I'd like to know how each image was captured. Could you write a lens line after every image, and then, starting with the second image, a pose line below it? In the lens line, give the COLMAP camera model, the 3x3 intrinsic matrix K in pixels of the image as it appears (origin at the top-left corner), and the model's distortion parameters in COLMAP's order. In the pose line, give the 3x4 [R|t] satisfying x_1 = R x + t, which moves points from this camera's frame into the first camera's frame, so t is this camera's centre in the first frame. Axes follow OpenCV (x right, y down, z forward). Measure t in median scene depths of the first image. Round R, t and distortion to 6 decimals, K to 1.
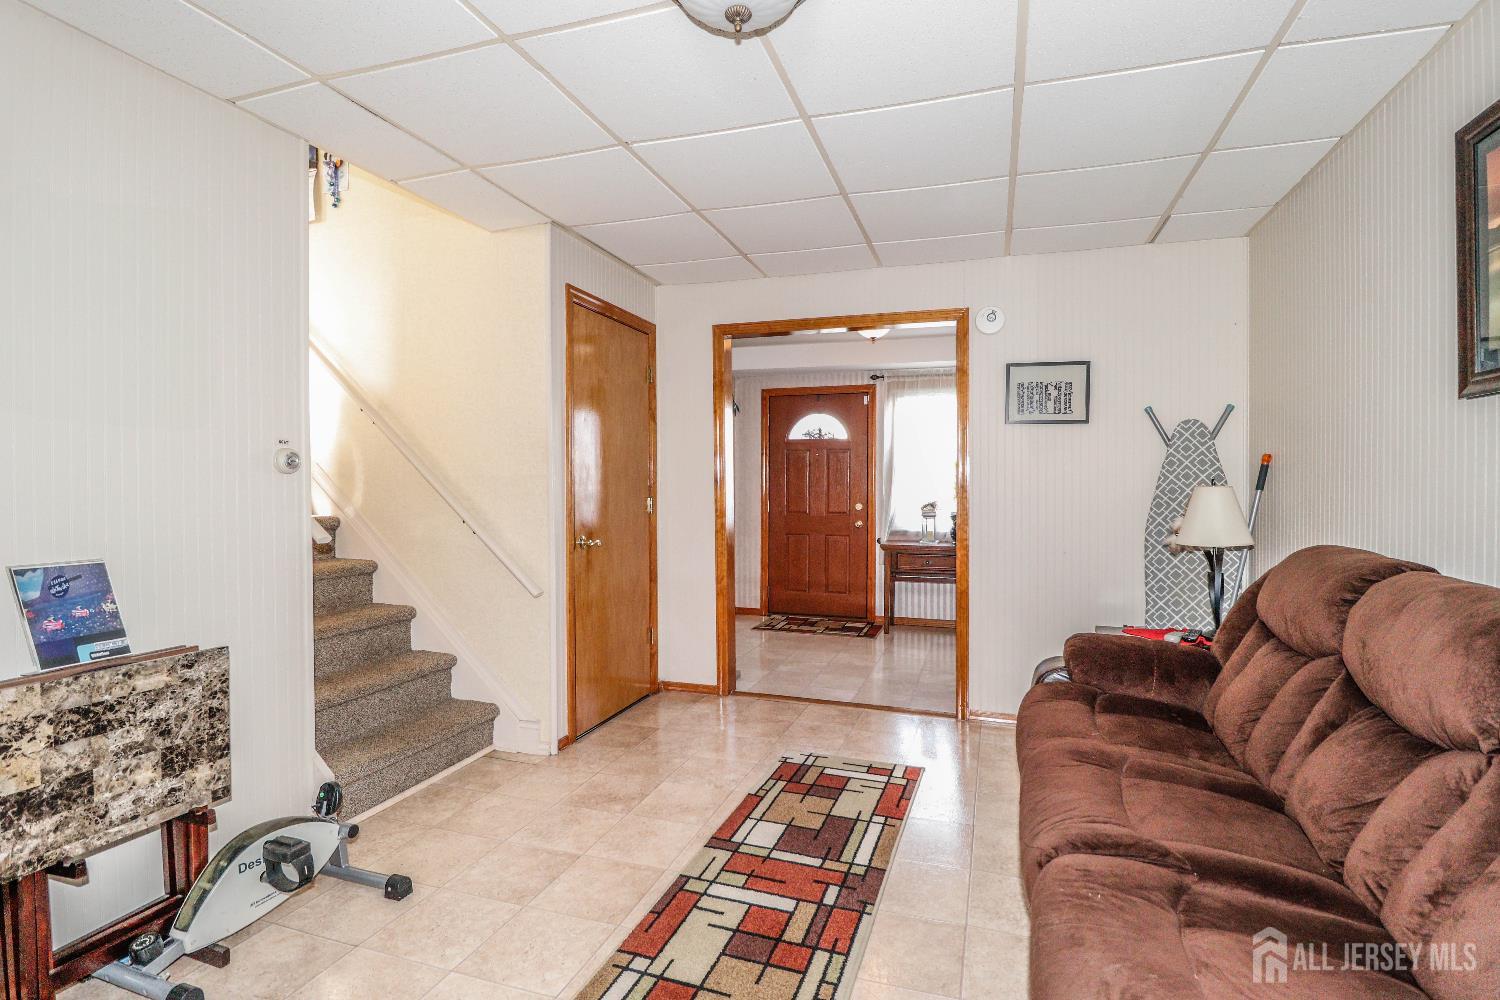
lens RADIAL K [[710.4, 0, 750.0], [0, 710.4, 500.0], [0, 0, 1]] dist [-0.000516, -0.014608]
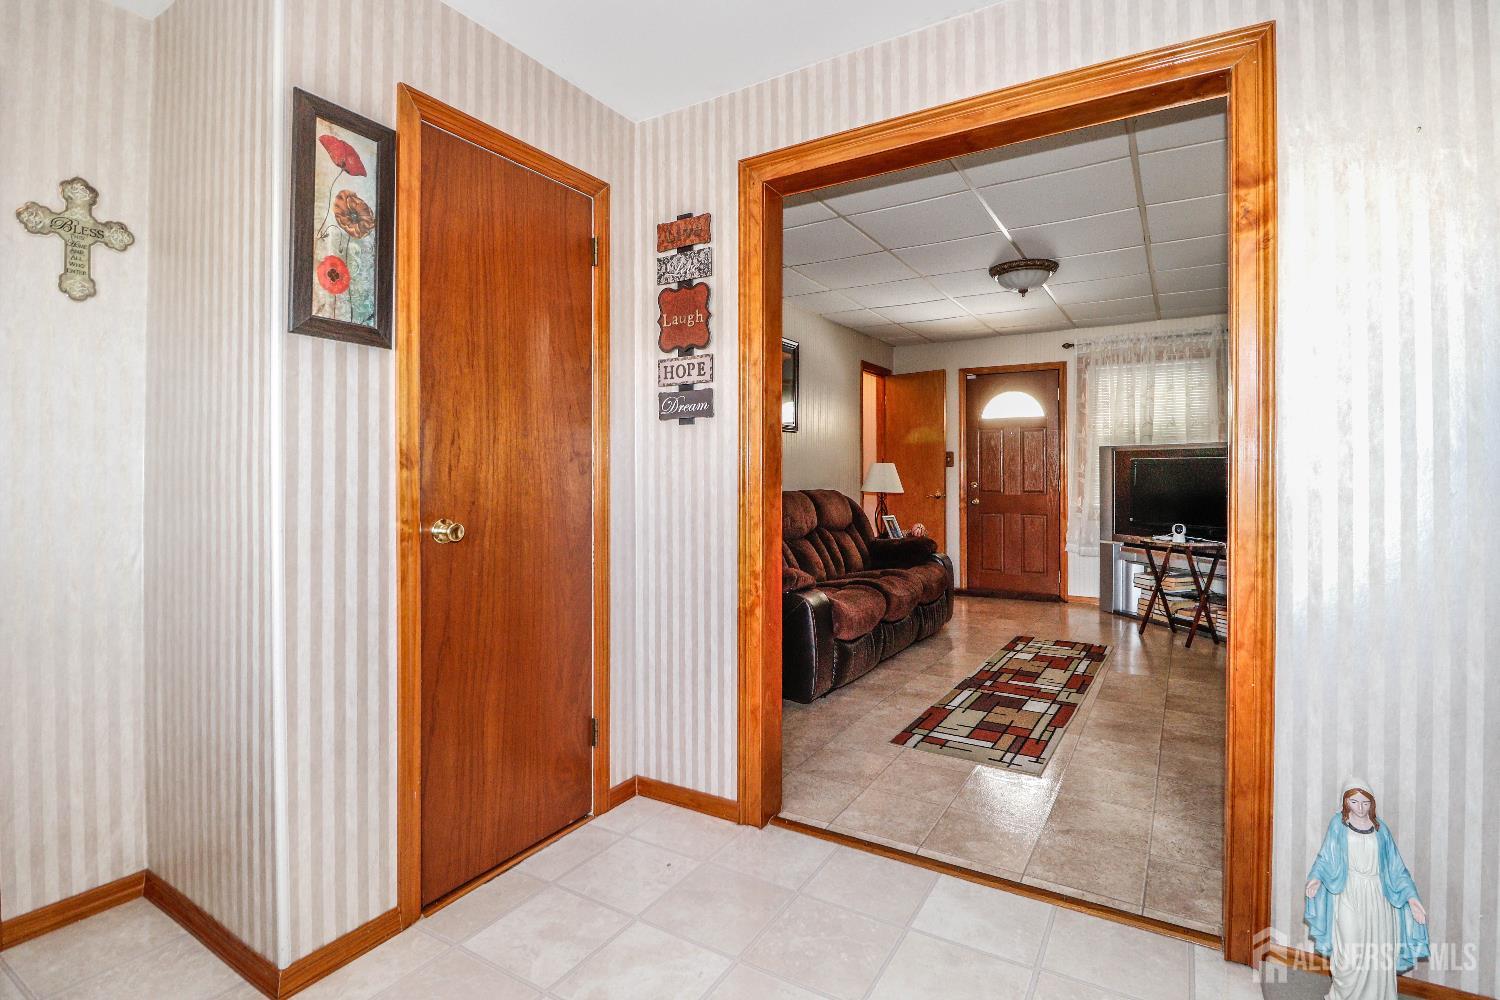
lens RADIAL K [[694.2, 0, 755.1], [0, 694.2, 470.8], [0, 0, 1]] dist [0.001590, -0.012096]
pose [[-0.974675, 0.000138, 0.223624, 0.218888], [0.004298, 0.999827, 0.018117, -0.020598], [-0.223583, 0.018619, -0.974507, 2.086927]]
